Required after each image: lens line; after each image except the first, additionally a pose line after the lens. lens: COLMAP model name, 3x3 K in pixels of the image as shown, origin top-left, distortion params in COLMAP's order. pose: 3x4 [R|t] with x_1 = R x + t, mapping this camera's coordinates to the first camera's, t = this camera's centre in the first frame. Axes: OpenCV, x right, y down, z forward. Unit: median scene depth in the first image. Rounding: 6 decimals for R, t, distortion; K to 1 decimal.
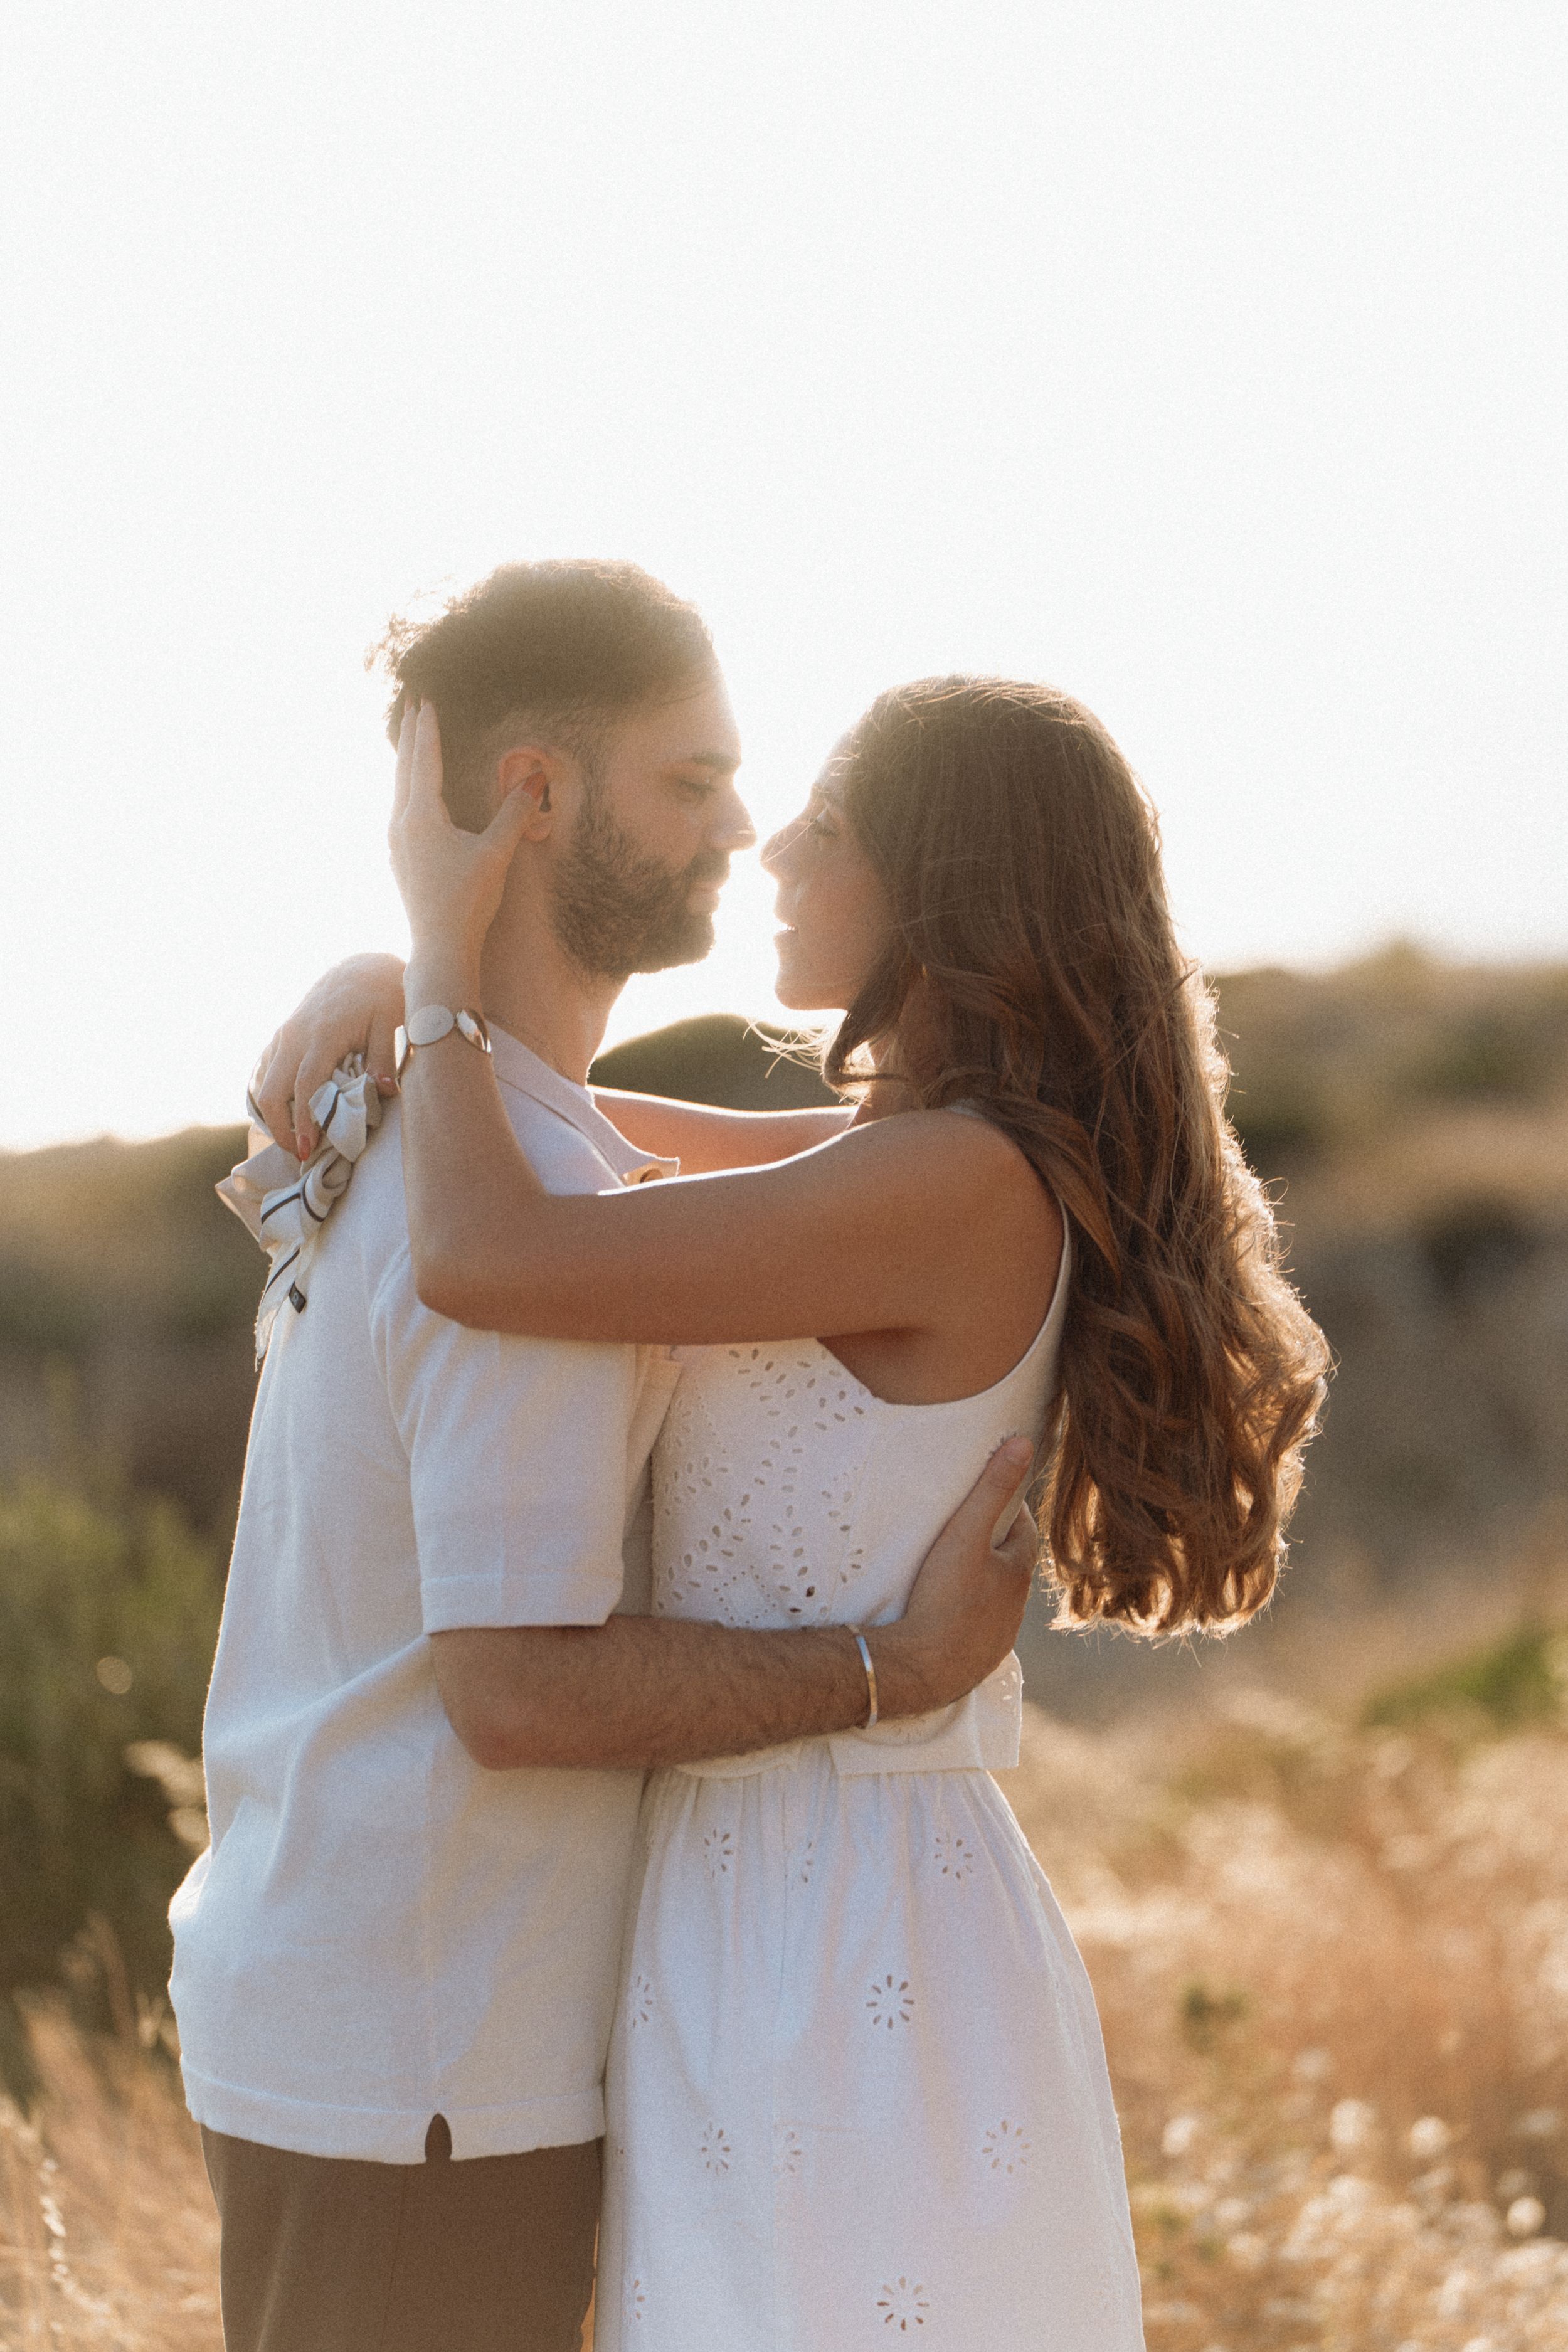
lens RADIAL K [[10533.8, 0, 784.0], [0, 10533.8, 1176.0], [0, 0, 1]] dist [-6.088952, 1.523834]
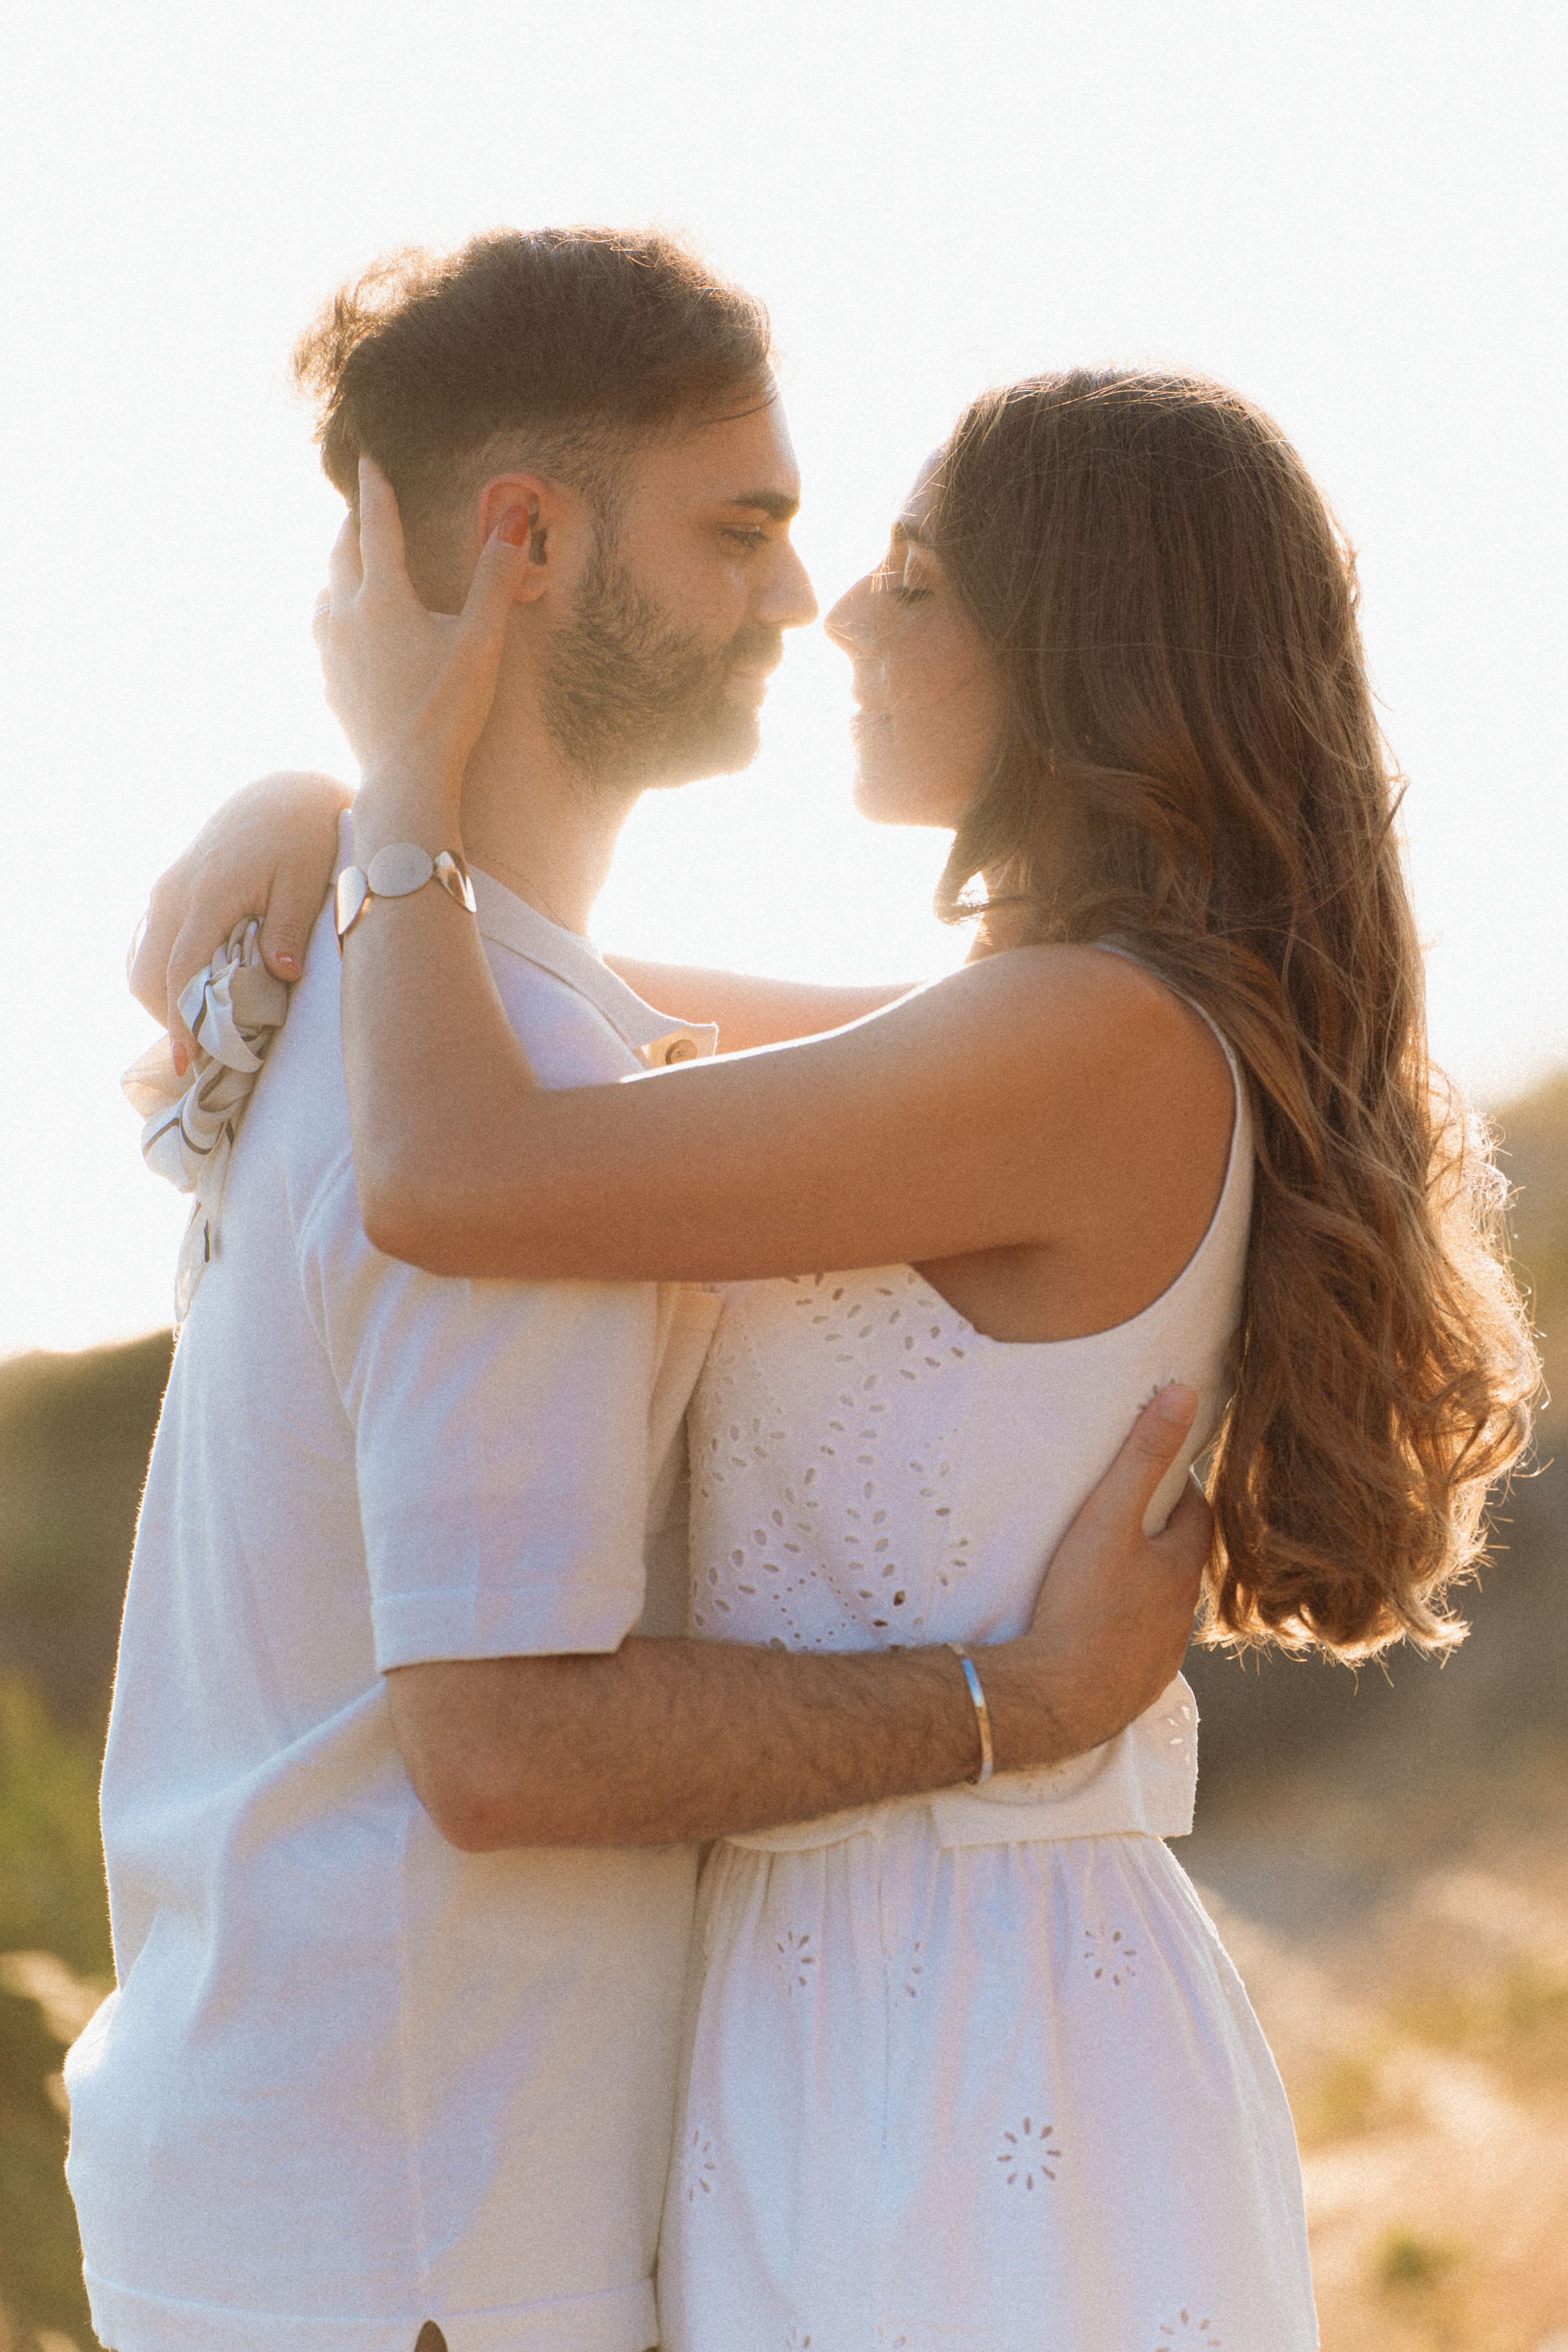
lens RADIAL K [[12044.6, 0, 667.6], [0, 12044.6, 1235.1], [0, 0, 1]] dist [0.013506, -590.951256]
pose [[0.999968, -0.005540, -0.005802, -0.009034], [0.005559, 0.999979, 0.003326, 0.010742], [0.005783, -0.003358, 0.999978, 0.134838]]
